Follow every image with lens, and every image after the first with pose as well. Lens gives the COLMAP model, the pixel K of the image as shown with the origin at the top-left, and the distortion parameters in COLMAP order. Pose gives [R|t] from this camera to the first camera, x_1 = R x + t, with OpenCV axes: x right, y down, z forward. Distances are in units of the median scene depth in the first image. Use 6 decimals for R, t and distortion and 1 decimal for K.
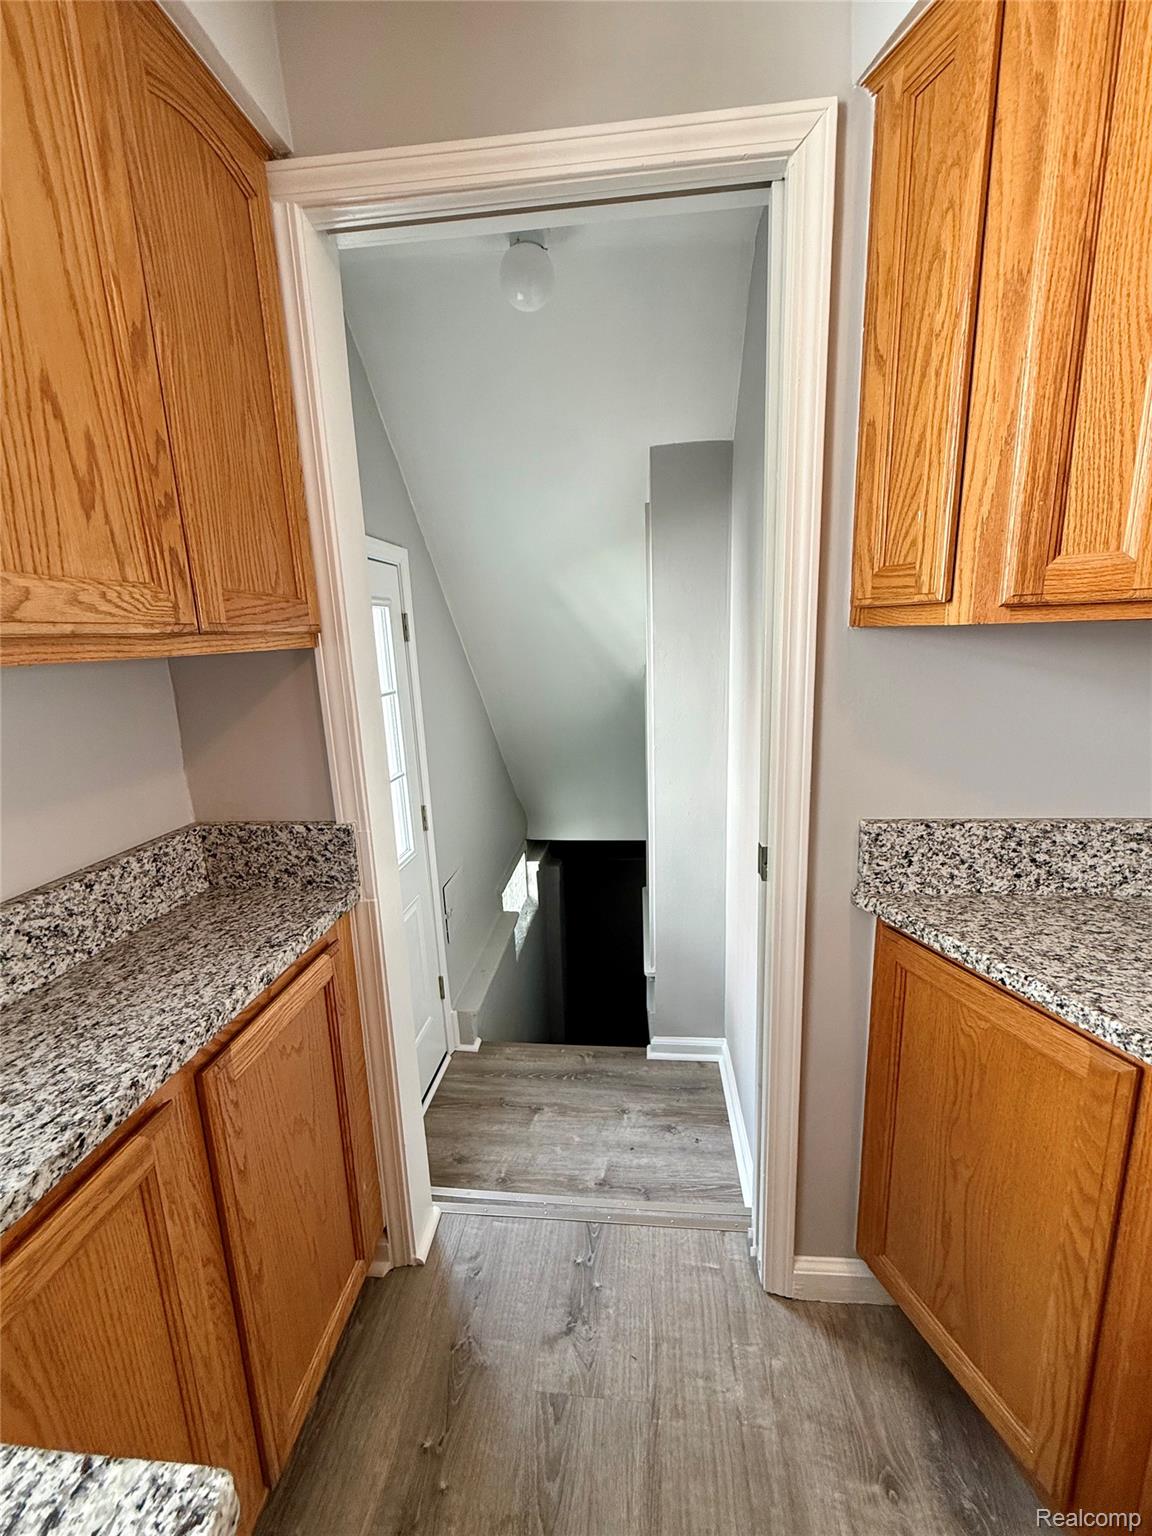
lens RADIAL K [[615.0, 0, 577.3], [0, 615.0, 773.0], [0, 0, 1]] dist [-0.001634, 0.000831]
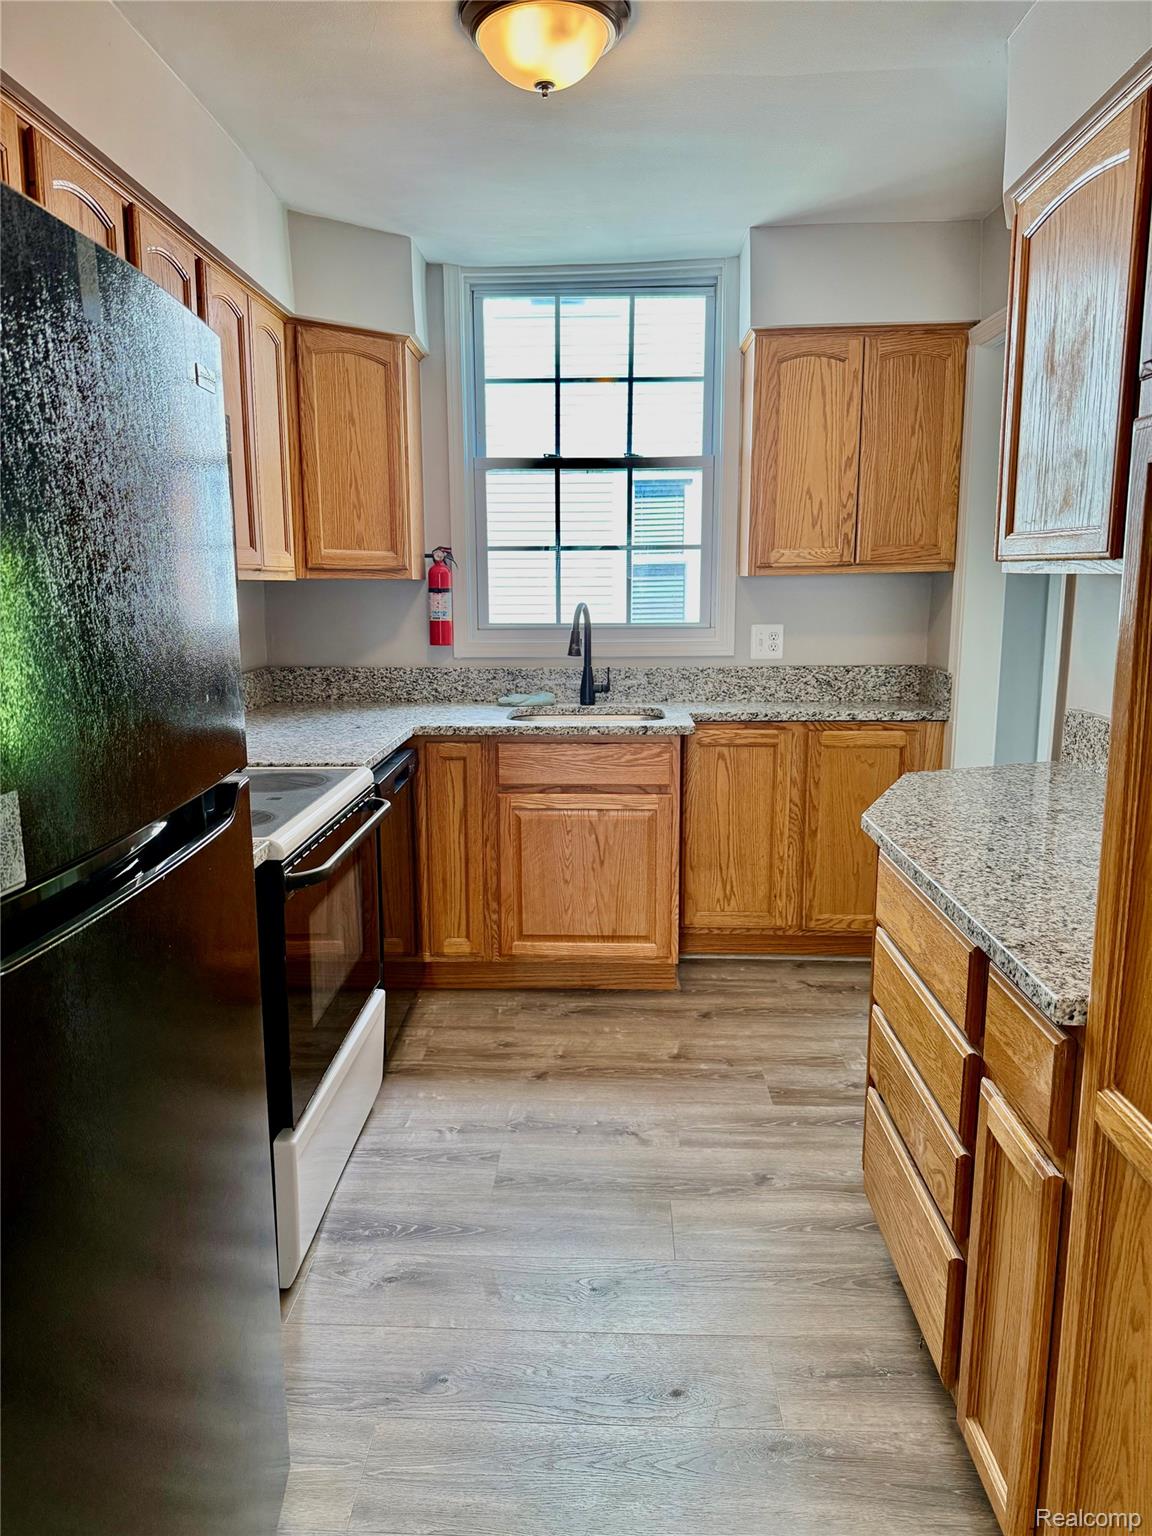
lens RADIAL K [[1113.8, 0, 566.9], [0, 1113.8, 773.2], [0, 0, 1]] dist [0.048612, -0.064613]
pose [[0.062516, 0.211317, -0.975416, 5.164654], [-0.204540, 0.959296, 0.194715, -0.076951], [0.976860, 0.187339, 0.103194, -0.606120]]
